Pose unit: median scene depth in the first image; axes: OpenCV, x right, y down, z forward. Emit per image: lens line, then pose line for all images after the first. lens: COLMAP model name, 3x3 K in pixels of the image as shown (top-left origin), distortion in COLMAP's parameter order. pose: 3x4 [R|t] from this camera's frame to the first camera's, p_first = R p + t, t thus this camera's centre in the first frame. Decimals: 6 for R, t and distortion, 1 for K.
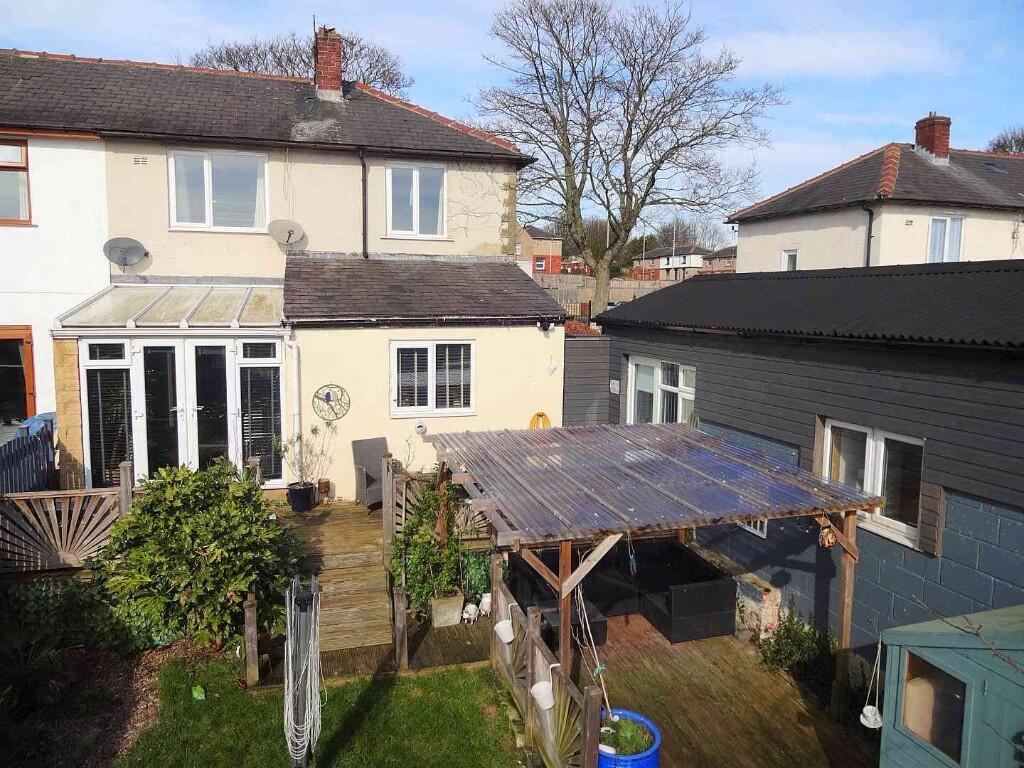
lens RADIAL K [[751.9, 0, 508.8], [0, 751.9, 384.2], [0, 0, 1]] dist [-0.001080, -0.000216]
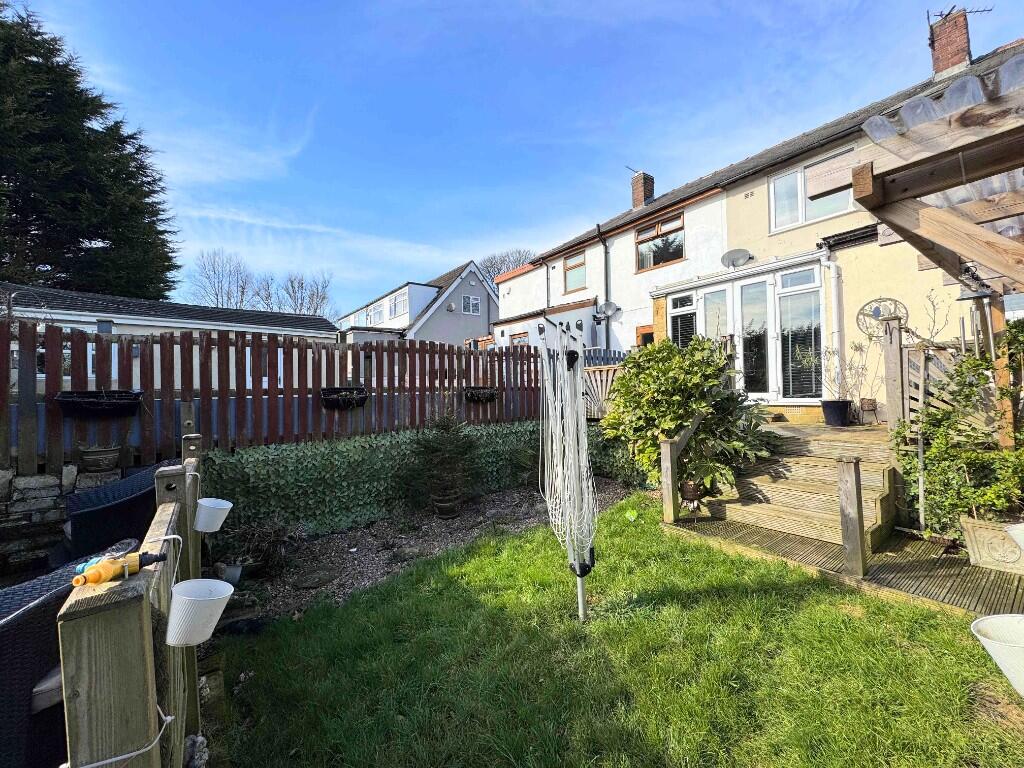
lens RADIAL K [[407.1, 0, 513.1], [0, 407.1, 382.7], [0, 0, 1]] dist [-0.001611, -0.000577]
pose [[0.359420, -0.036320, -0.932469, 0.071718], [-0.082532, 0.994089, -0.070532, 0.181285], [0.929519, 0.102309, 0.354298, 0.400325]]
